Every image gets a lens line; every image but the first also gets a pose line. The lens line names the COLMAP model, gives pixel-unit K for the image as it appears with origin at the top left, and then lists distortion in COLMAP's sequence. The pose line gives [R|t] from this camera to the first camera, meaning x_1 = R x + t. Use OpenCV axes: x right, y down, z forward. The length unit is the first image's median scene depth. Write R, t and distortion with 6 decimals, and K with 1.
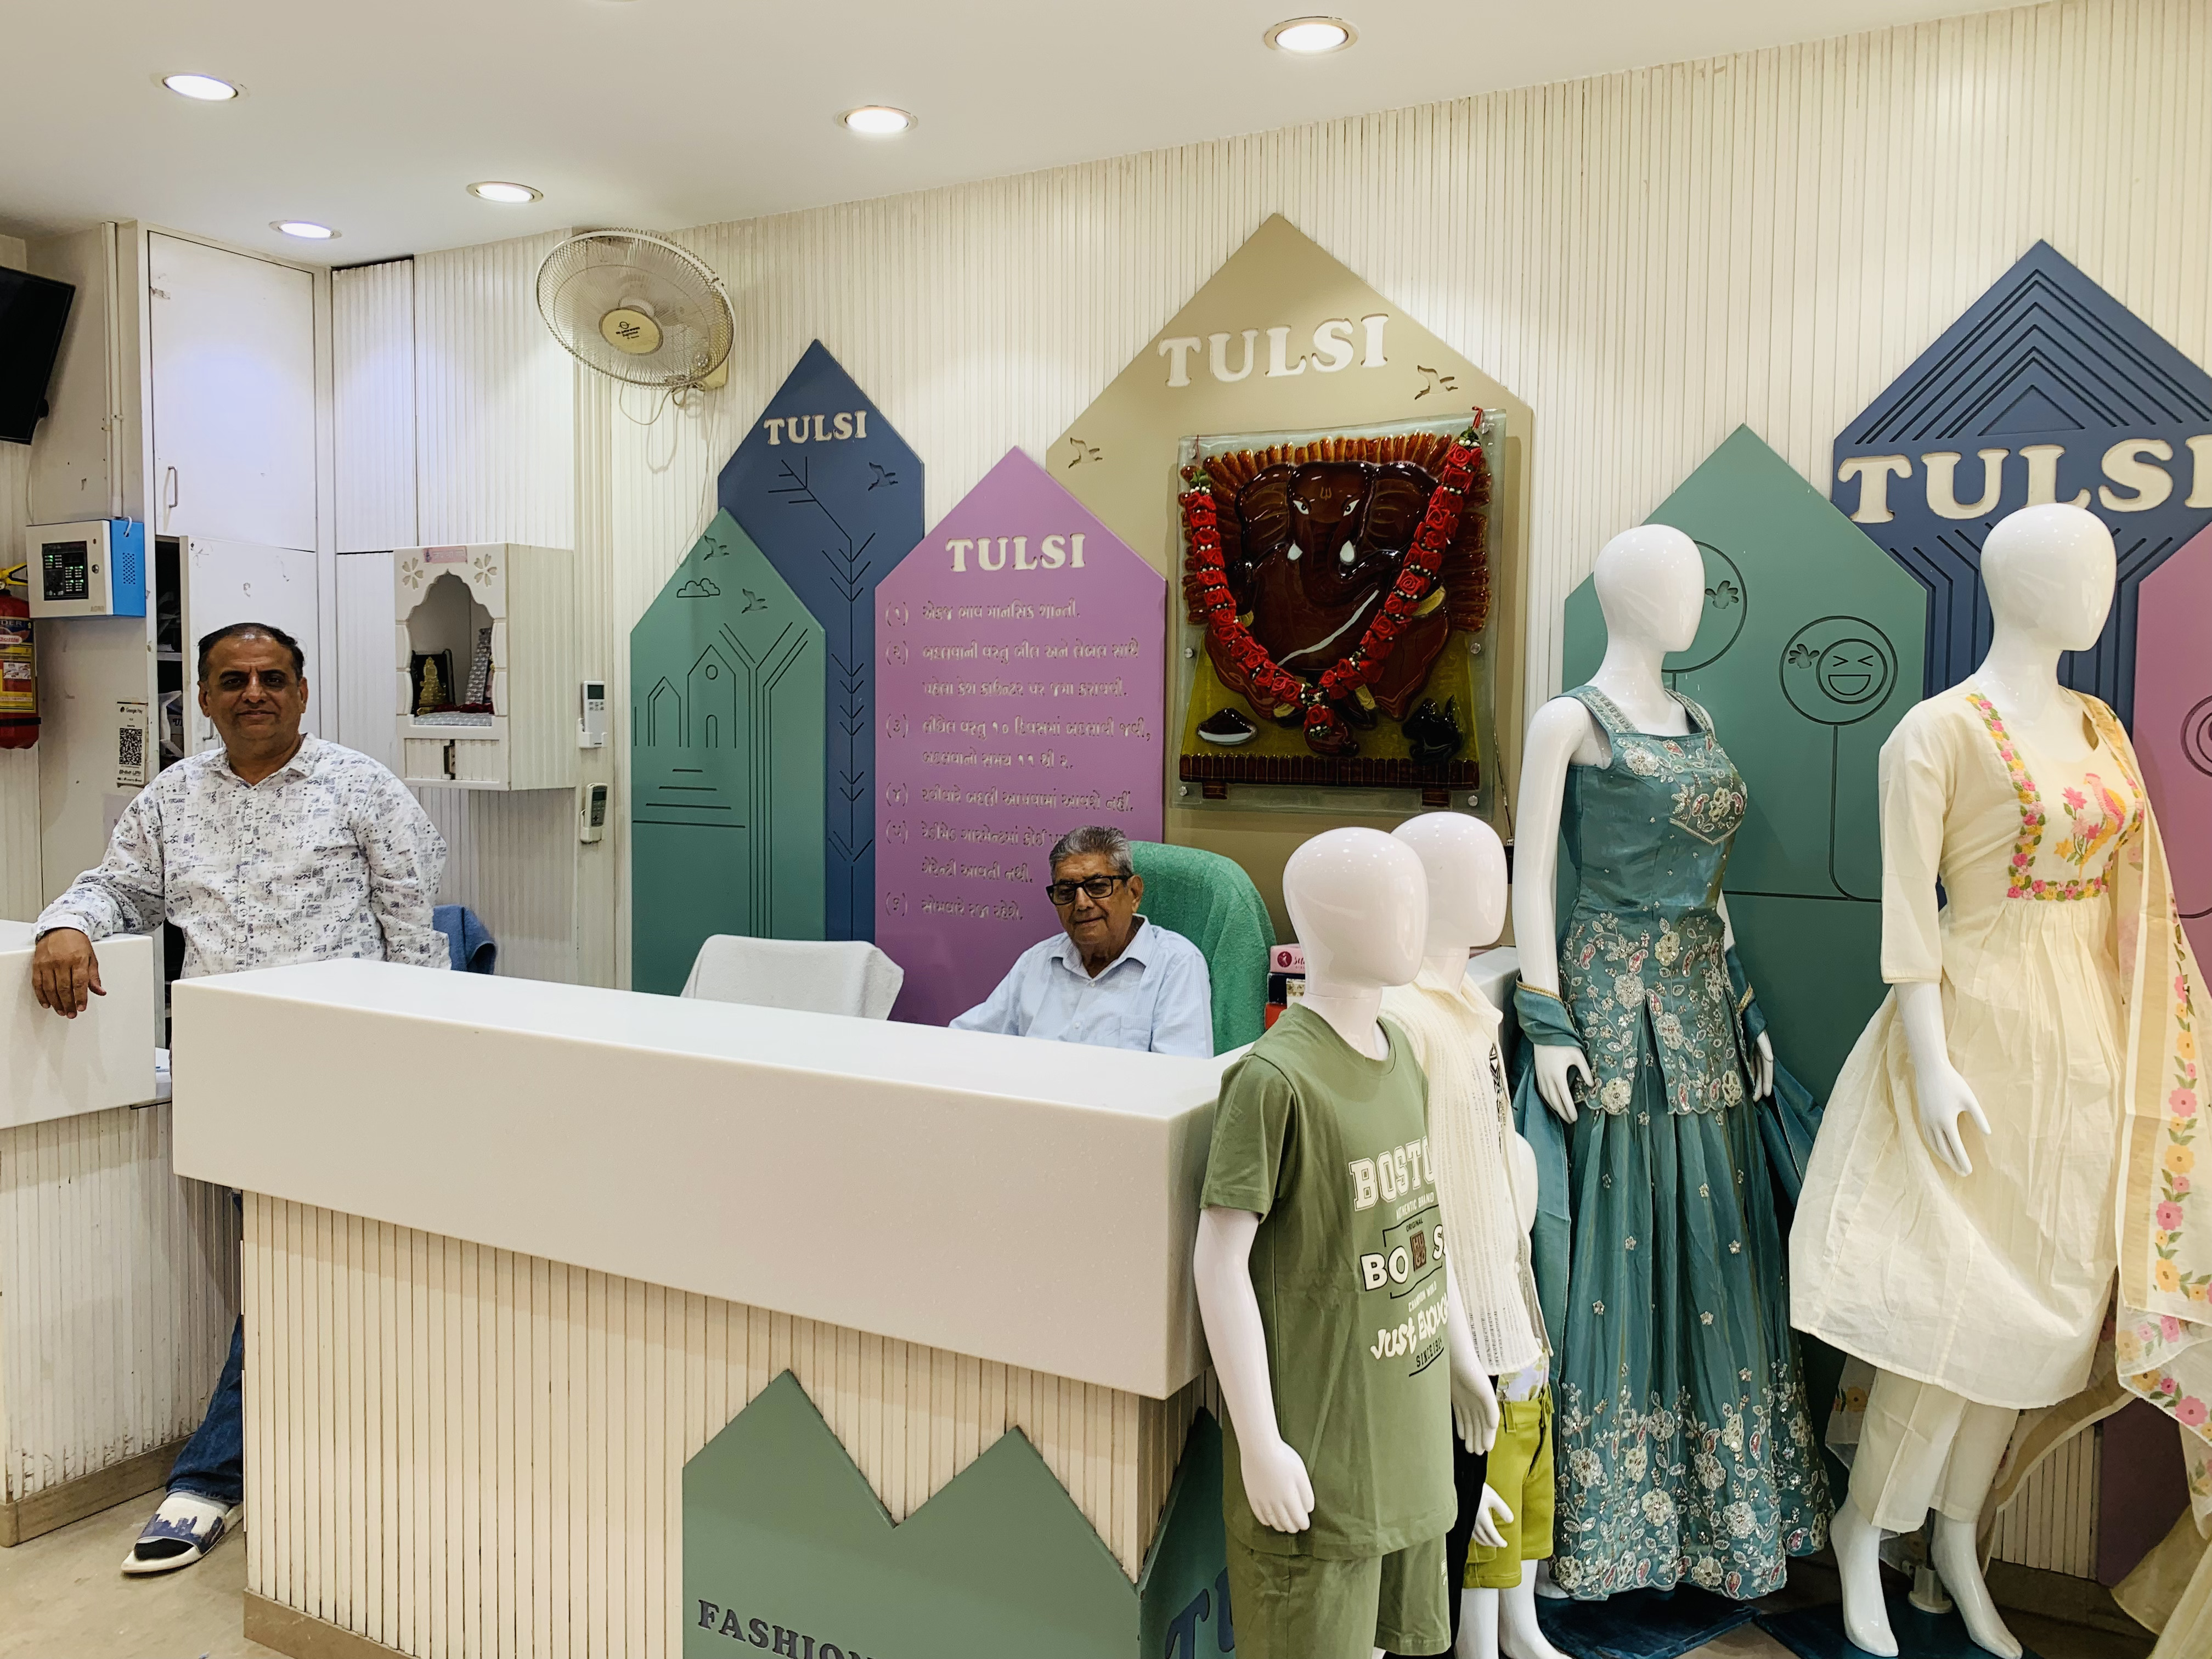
lens RADIAL K [[1635.5, 0, 1106.0], [0, 1635.5, 829.5], [0, 0, 1]] dist [-0.026253, -0.000012]
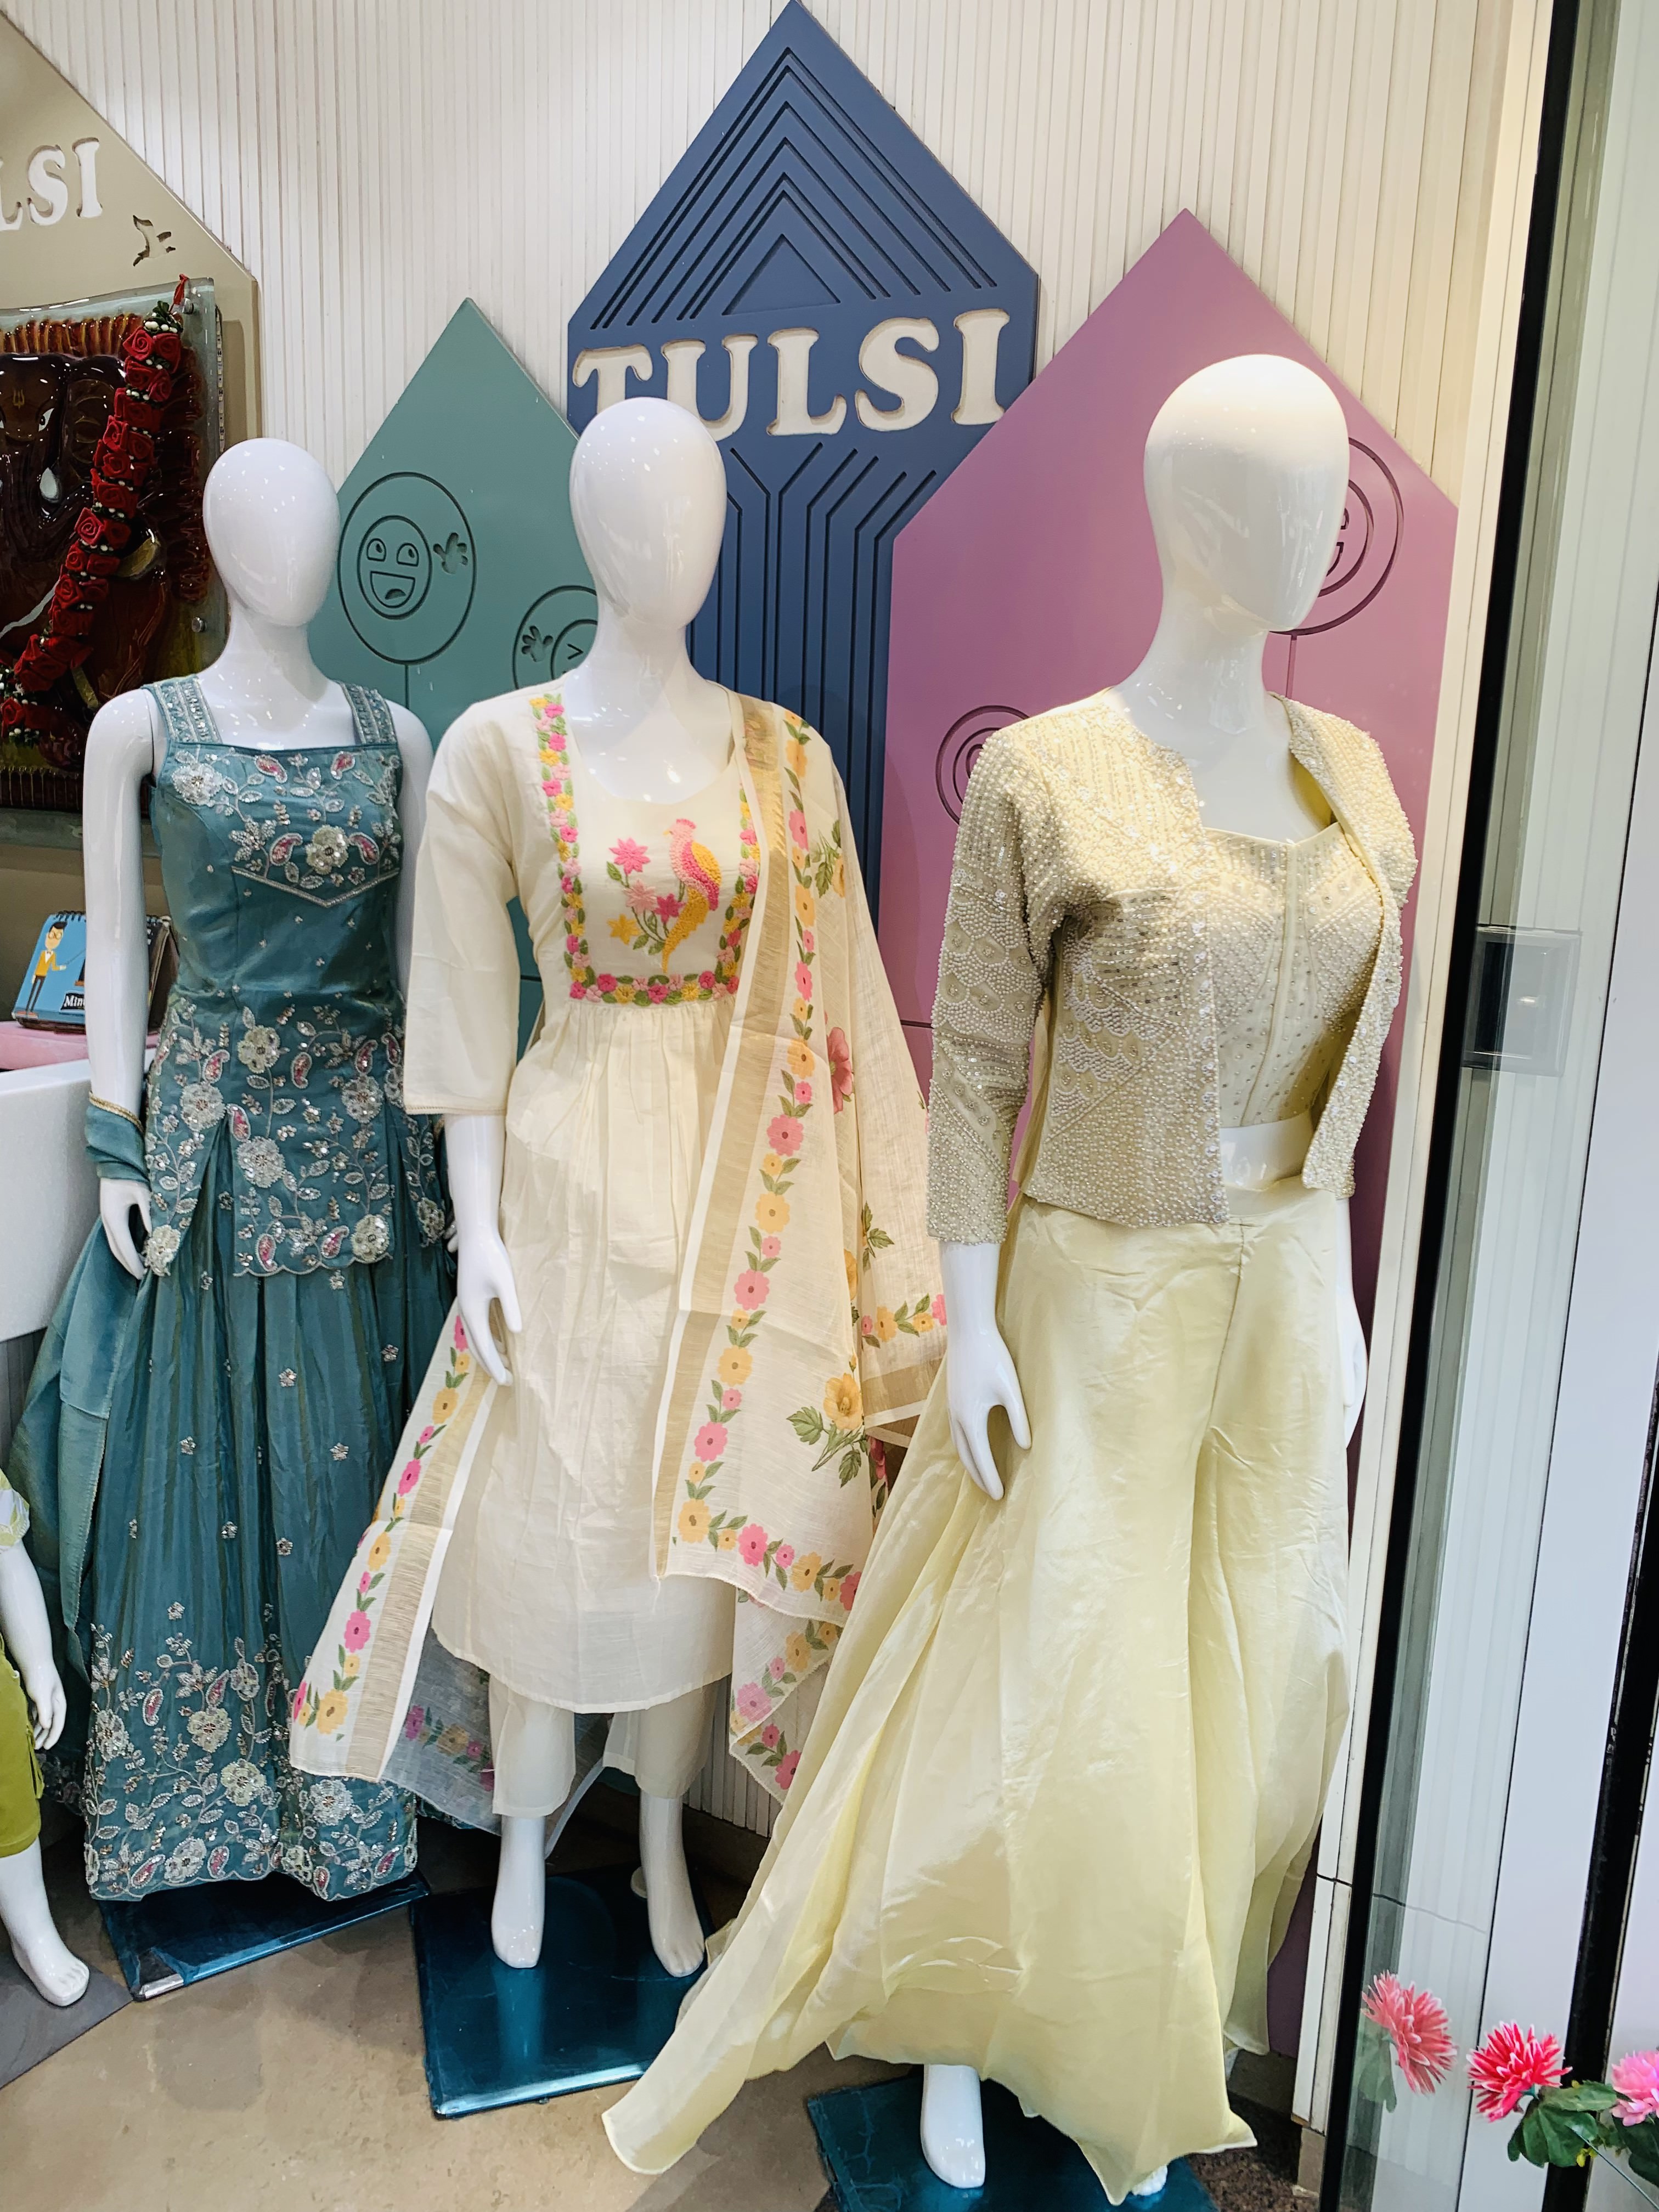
lens RADIAL K [[1706.3, 0, 829.5], [0, 1706.3, 1106.0], [0, 0, 1]] dist [0.032560, -0.056542]
pose [[0.999365, 0.025488, 0.024909, 0.587047], [-0.028747, 0.989630, 0.140737, -0.016307], [-0.021063, -0.141364, 0.989734, 0.242522]]
